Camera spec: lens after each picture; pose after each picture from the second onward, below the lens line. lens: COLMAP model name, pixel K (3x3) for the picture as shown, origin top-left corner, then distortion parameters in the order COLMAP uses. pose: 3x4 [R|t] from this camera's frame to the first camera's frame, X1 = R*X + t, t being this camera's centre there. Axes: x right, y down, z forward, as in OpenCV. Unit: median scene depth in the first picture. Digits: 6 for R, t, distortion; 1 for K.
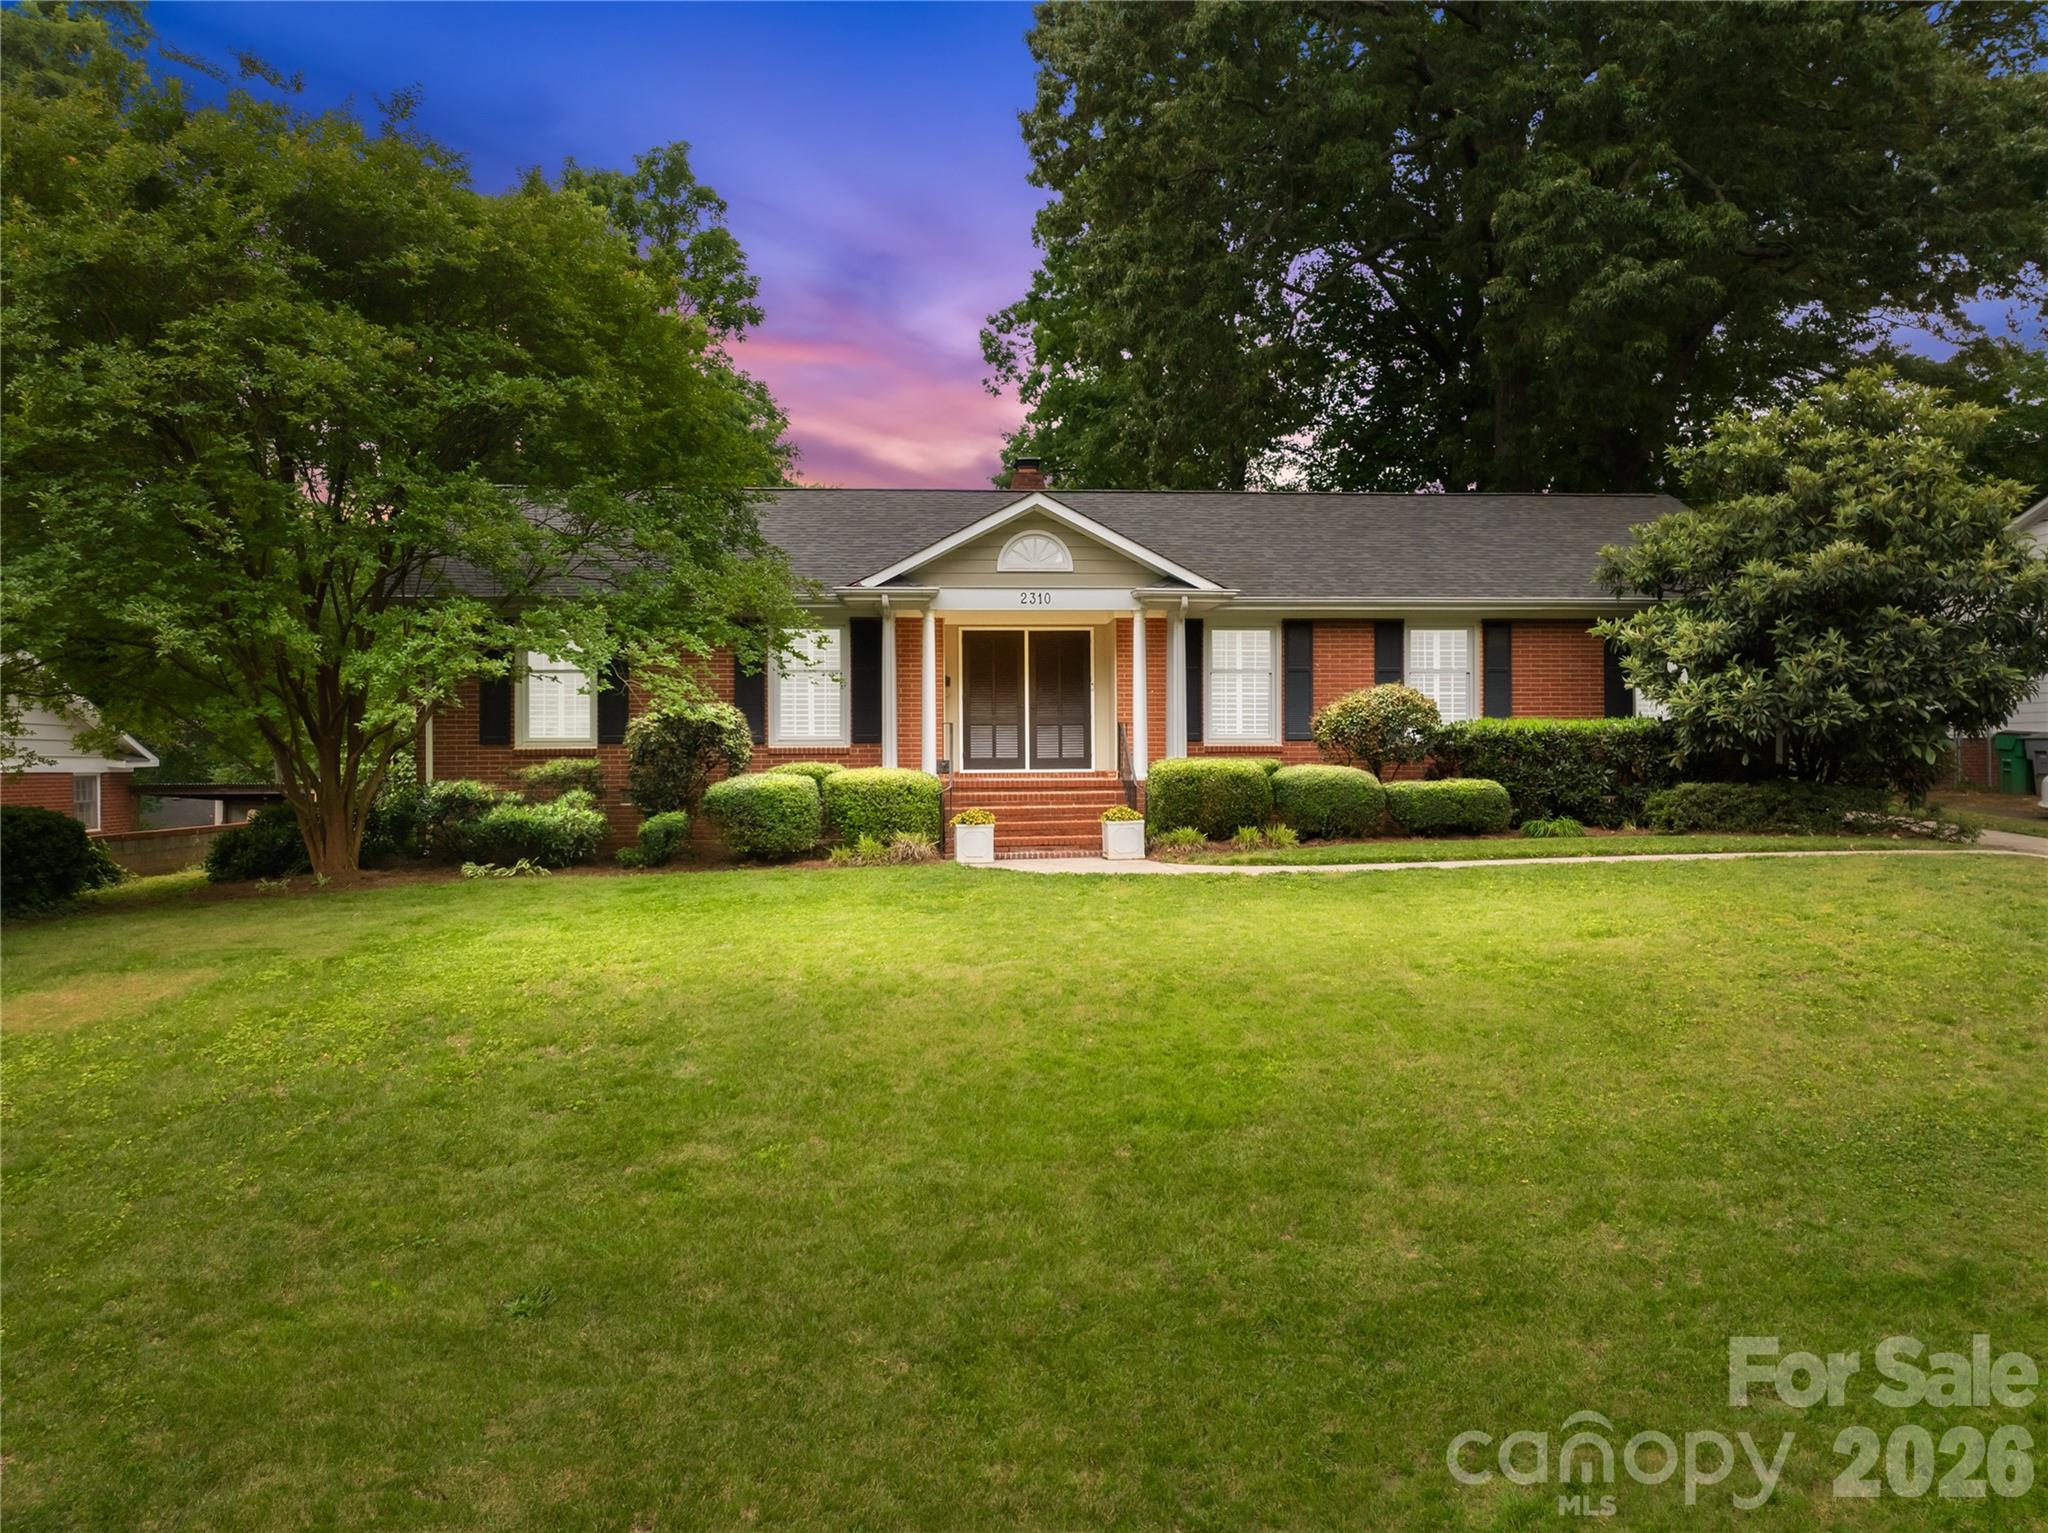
lens RADIAL K [[1434.9, 0, 1024.0], [0, 1434.9, 766.5], [0, 0, 1]] dist [0.000547, 0.000127]
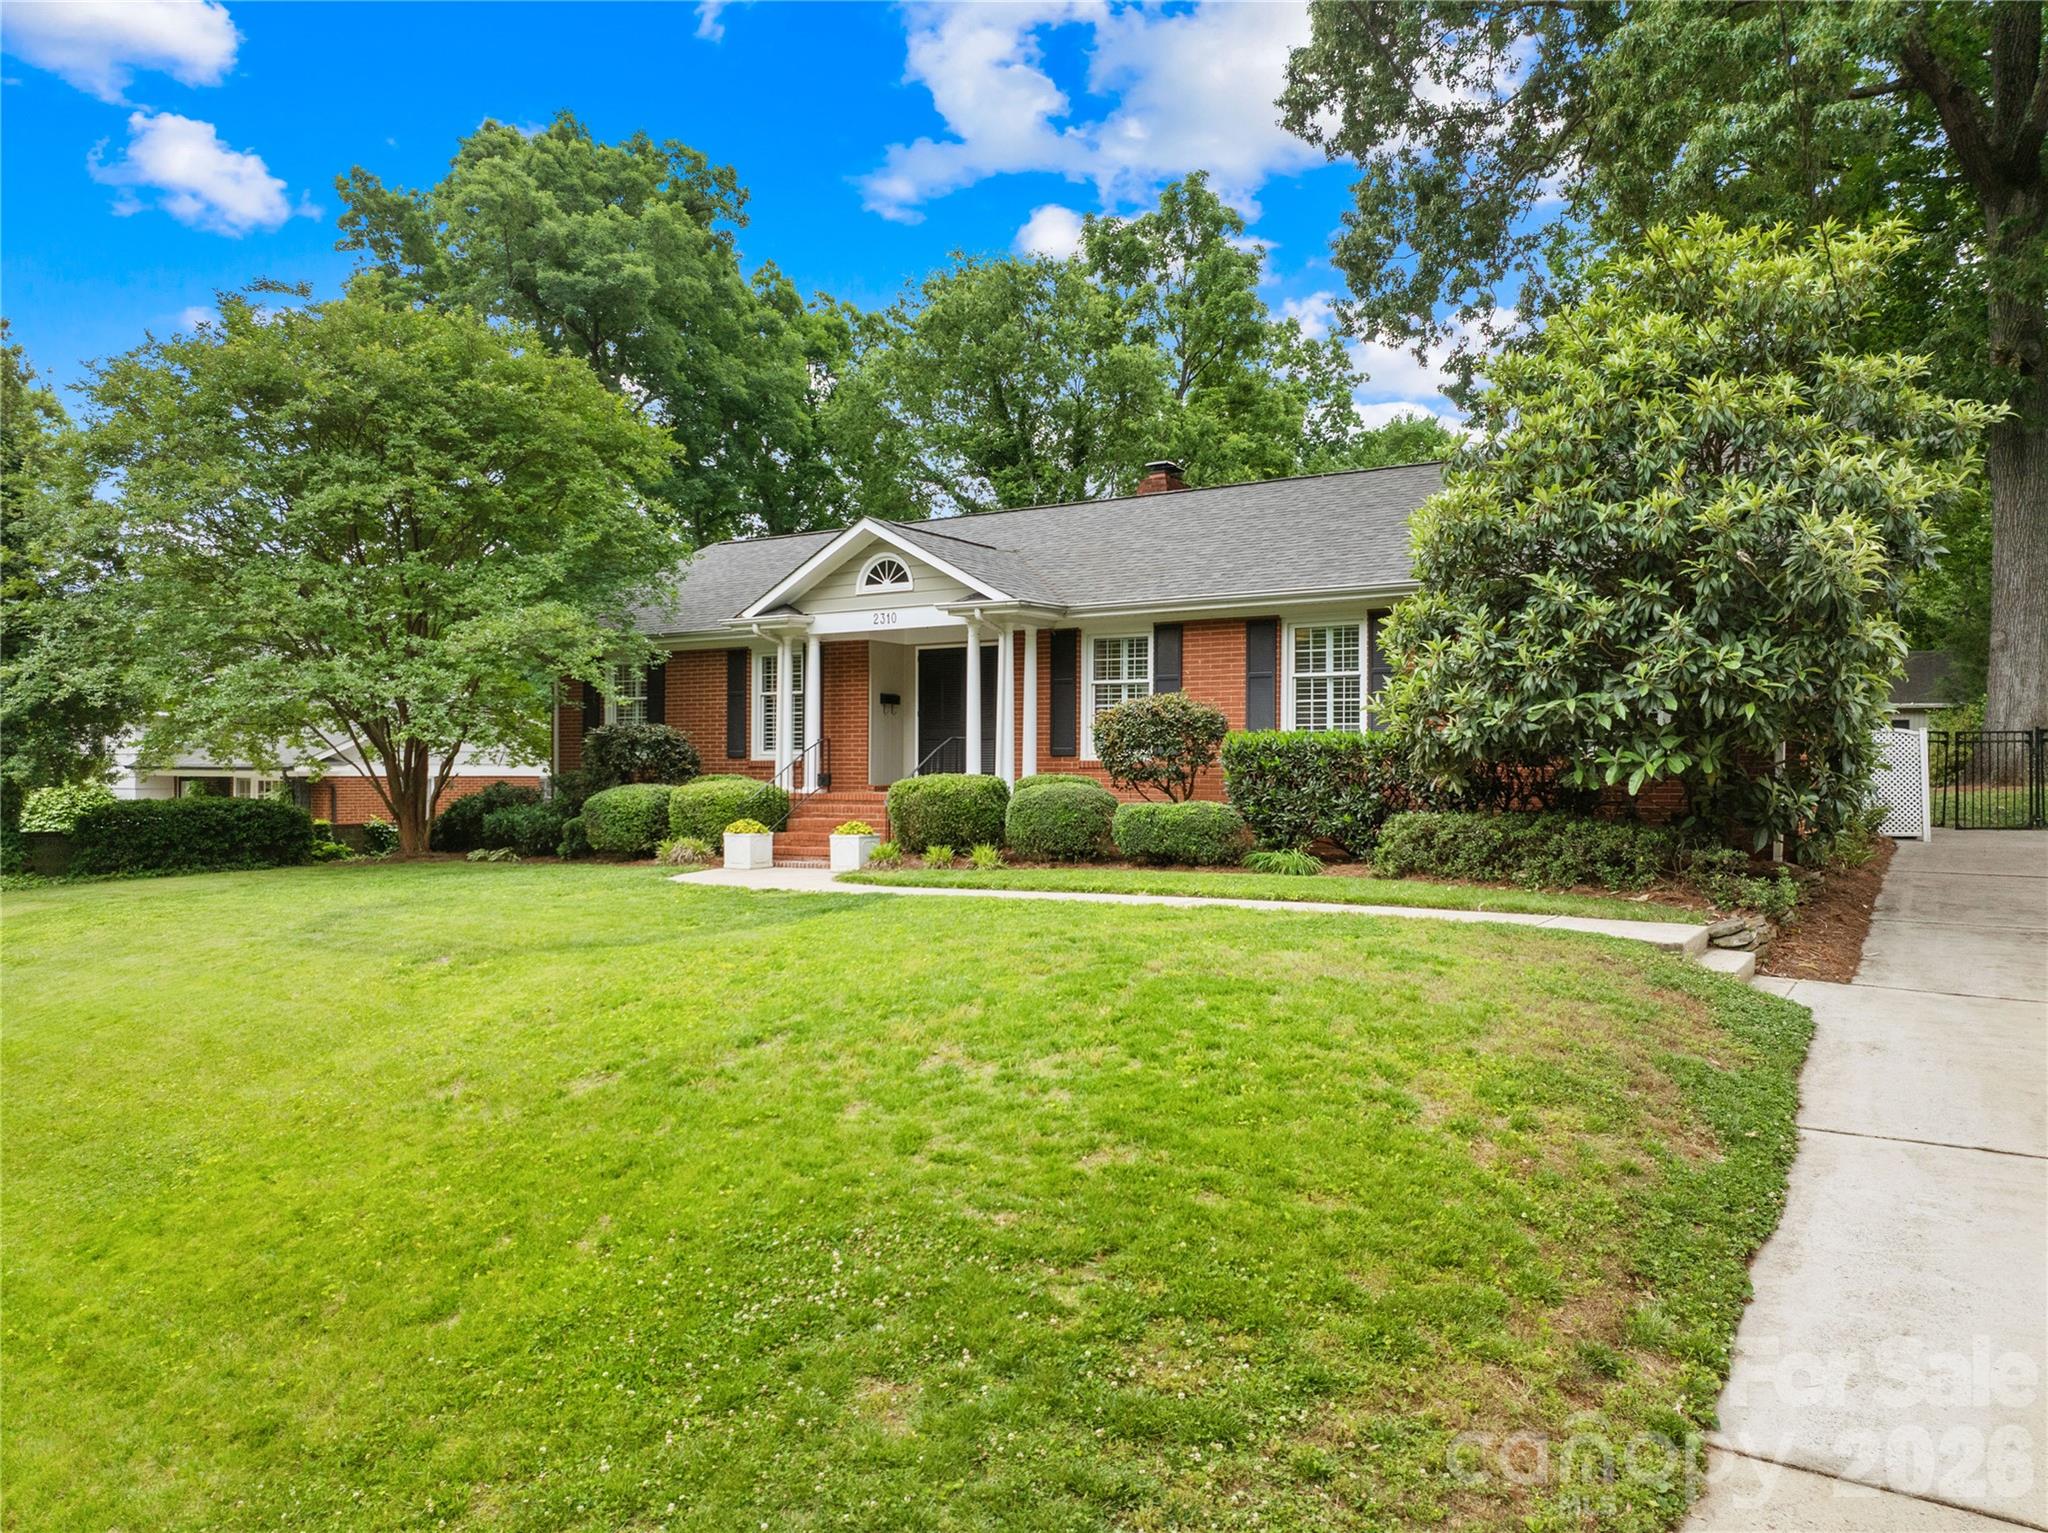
lens RADIAL K [[1434.9, 0, 1024.0], [0, 1434.9, 766.5], [0, 0, 1]] dist [0.000547, 0.000127]
pose [[0.806971, 0.005629, -0.590564, 0.719667], [-0.006277, 0.999980, 0.000954, -0.012640], [0.590558, 0.002937, 0.806990, 0.230549]]
